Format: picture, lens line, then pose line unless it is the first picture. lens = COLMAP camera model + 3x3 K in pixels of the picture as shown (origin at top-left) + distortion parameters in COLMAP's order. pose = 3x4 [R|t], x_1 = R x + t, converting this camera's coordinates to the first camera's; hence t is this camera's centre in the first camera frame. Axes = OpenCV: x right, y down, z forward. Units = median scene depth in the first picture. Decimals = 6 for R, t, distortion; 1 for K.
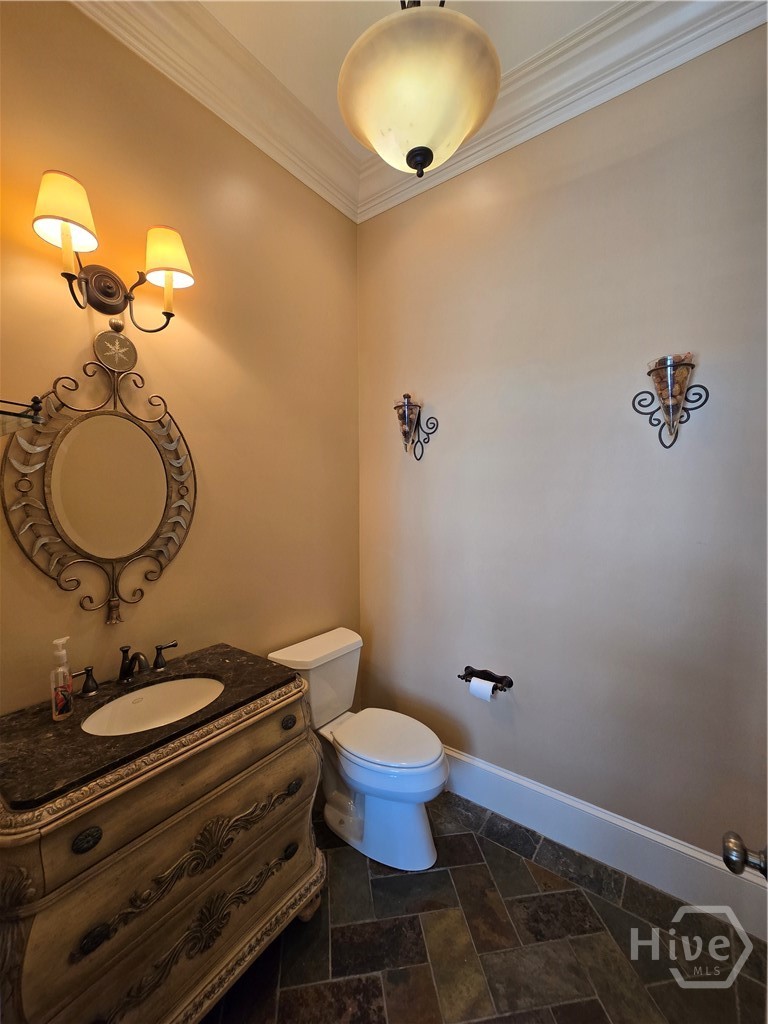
lens RADIAL K [[418.6, 0, 385.7], [0, 418.6, 516.7], [0, 0, 1]] dist [0.000690, 0.000255]
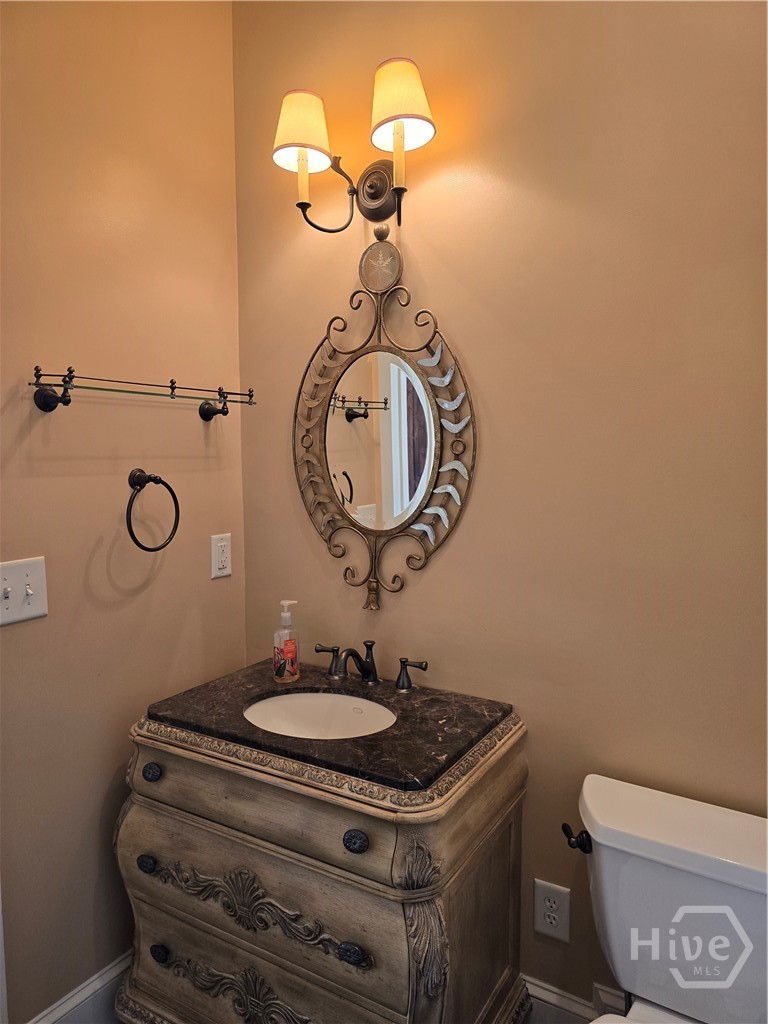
lens RADIAL K [[696.9, 0, 384.0], [0, 696.9, 512.0], [0, 0, 1]] dist [0.034910, -0.000574]
pose [[0.100103, 0.104268, -0.989499, 0.703061], [-0.068392, 0.992863, 0.097703, -0.070156], [0.992624, 0.057893, 0.106520, 0.903297]]
